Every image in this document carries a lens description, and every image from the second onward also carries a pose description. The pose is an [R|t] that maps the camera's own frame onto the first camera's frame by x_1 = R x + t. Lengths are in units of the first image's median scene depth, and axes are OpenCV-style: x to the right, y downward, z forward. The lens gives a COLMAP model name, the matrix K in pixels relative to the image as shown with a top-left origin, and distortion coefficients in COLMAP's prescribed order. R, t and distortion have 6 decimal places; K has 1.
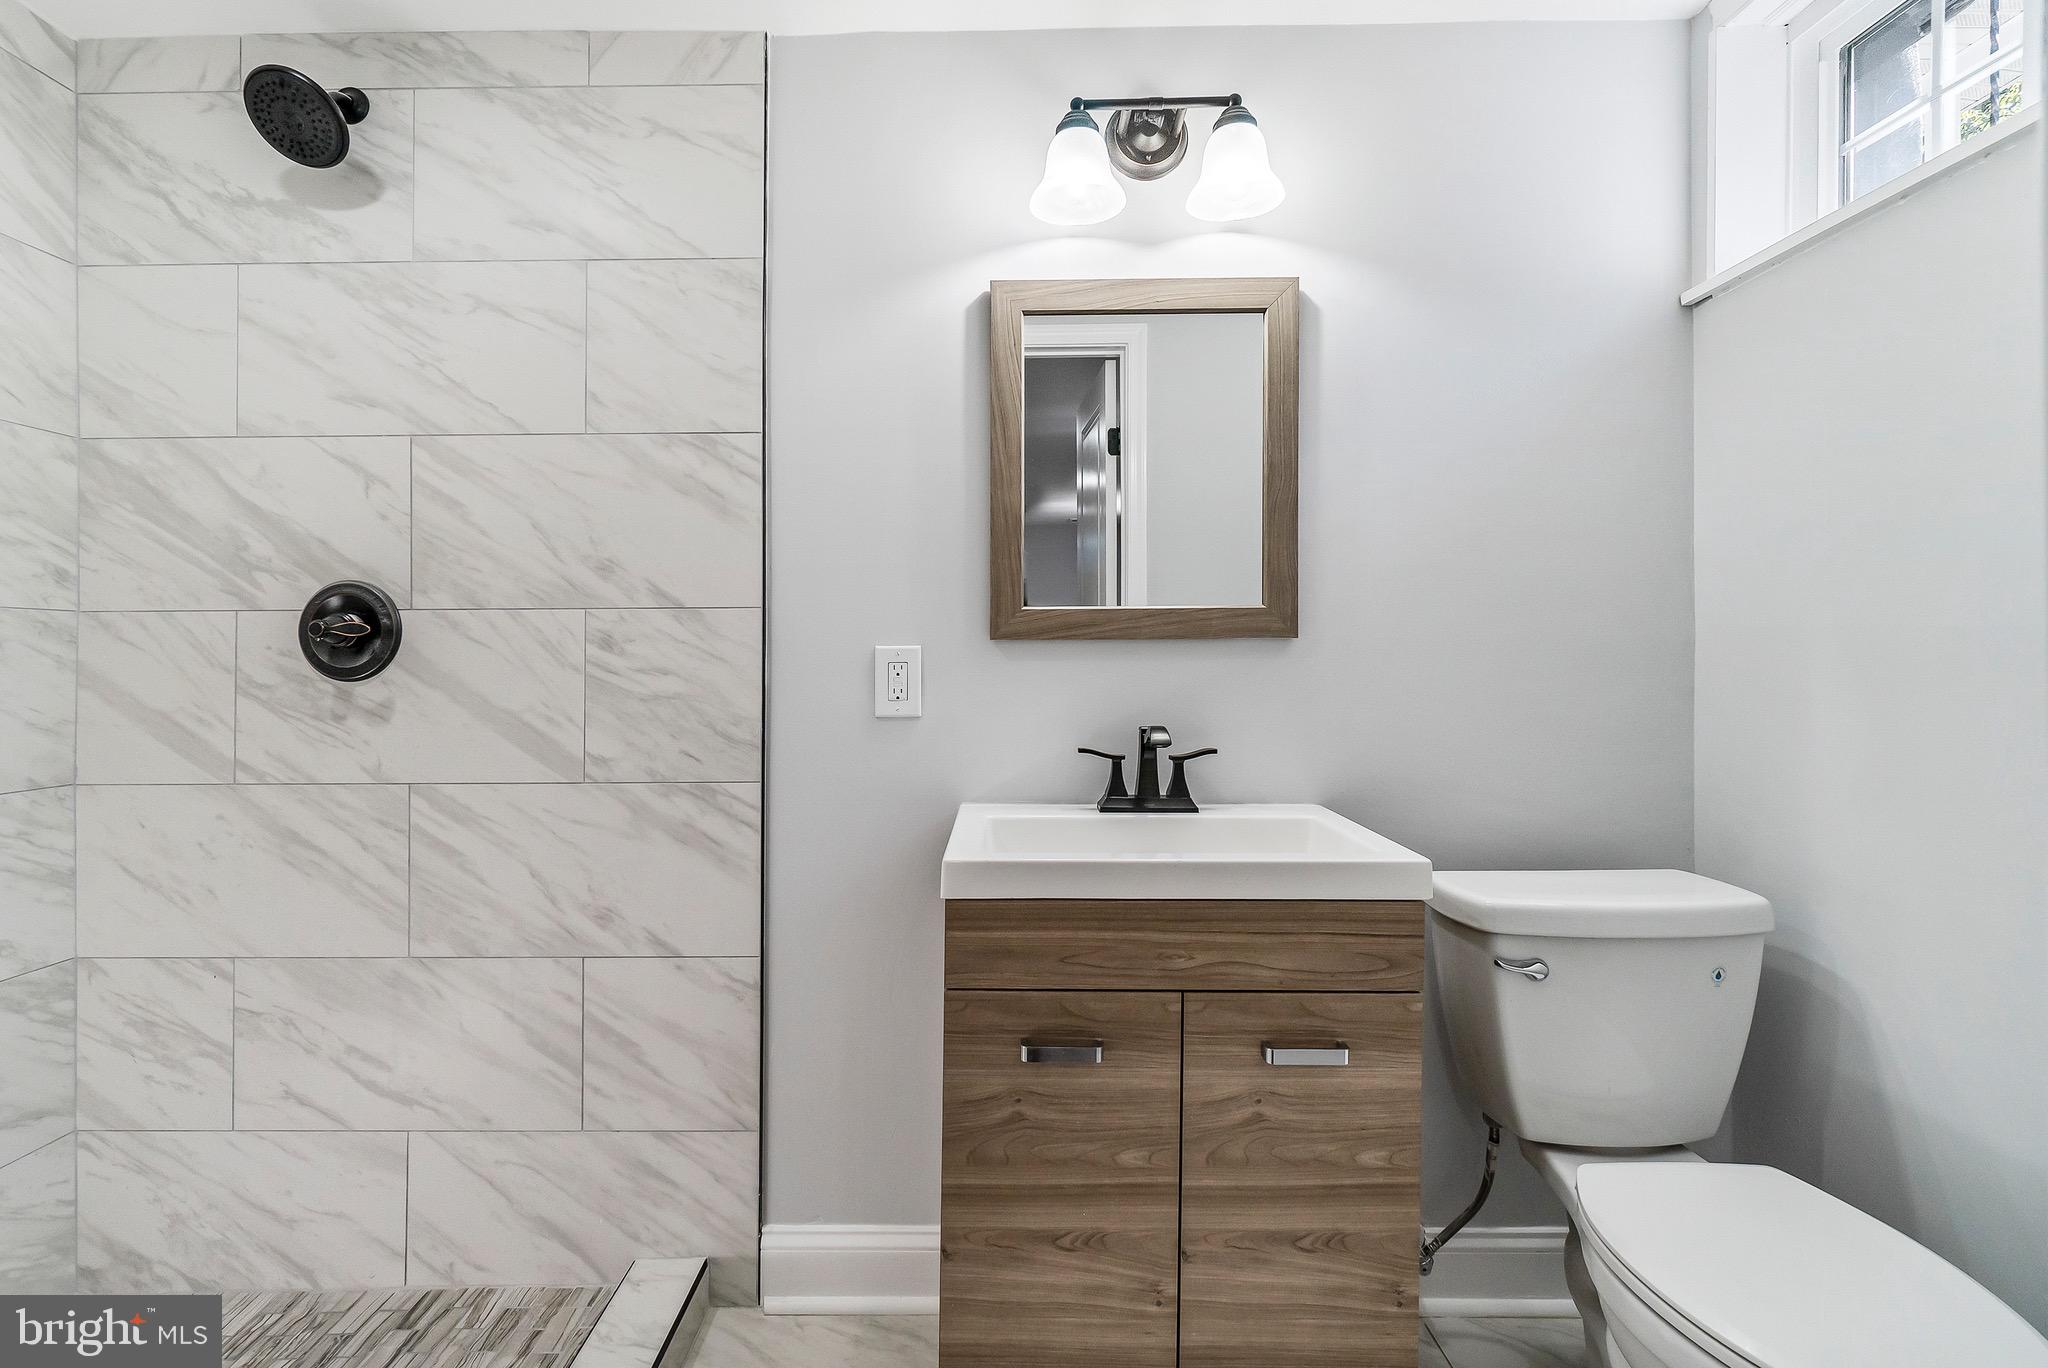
lens RADIAL K [[916.9, 0, 1020.5], [0, 916.9, 654.5], [0, 0, 1]] dist [-0.006948, -0.001084]
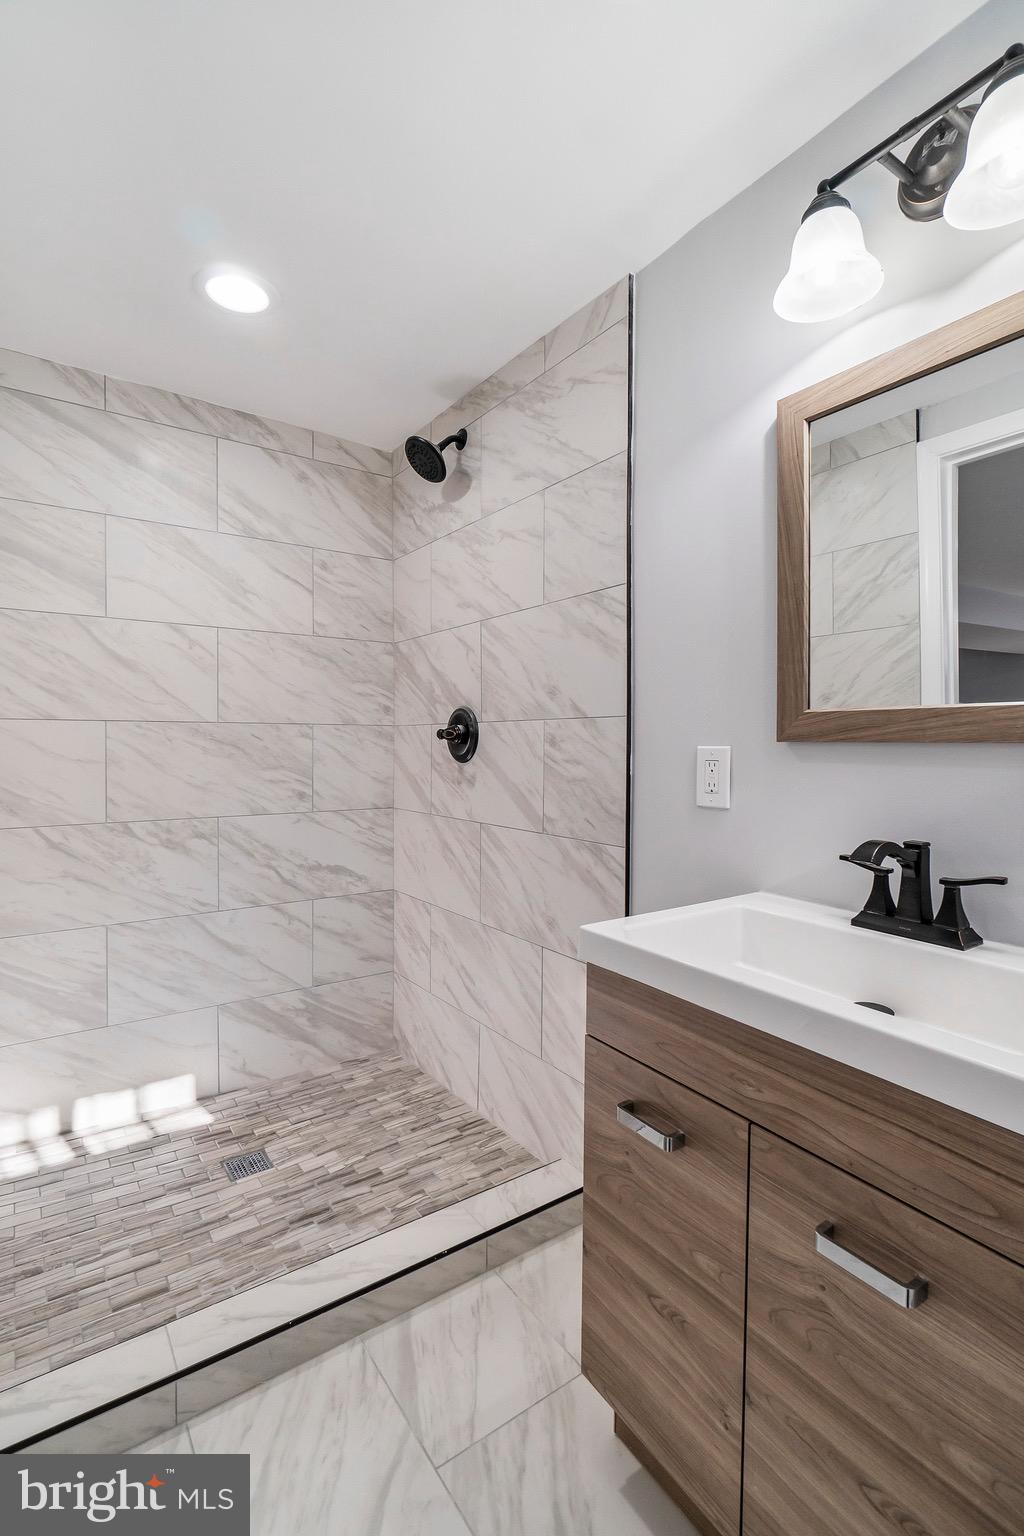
lens RADIAL K [[701.4, 0, 513.3], [0, 701.4, 749.2], [0, 0, 1]] dist [-0.004008, 0.000741]
pose [[0.584803, 0.014173, -0.811051, 0.443516], [-0.000683, 0.999856, 0.016980, -0.020738], [0.811175, -0.009376, 0.584728, 0.276121]]
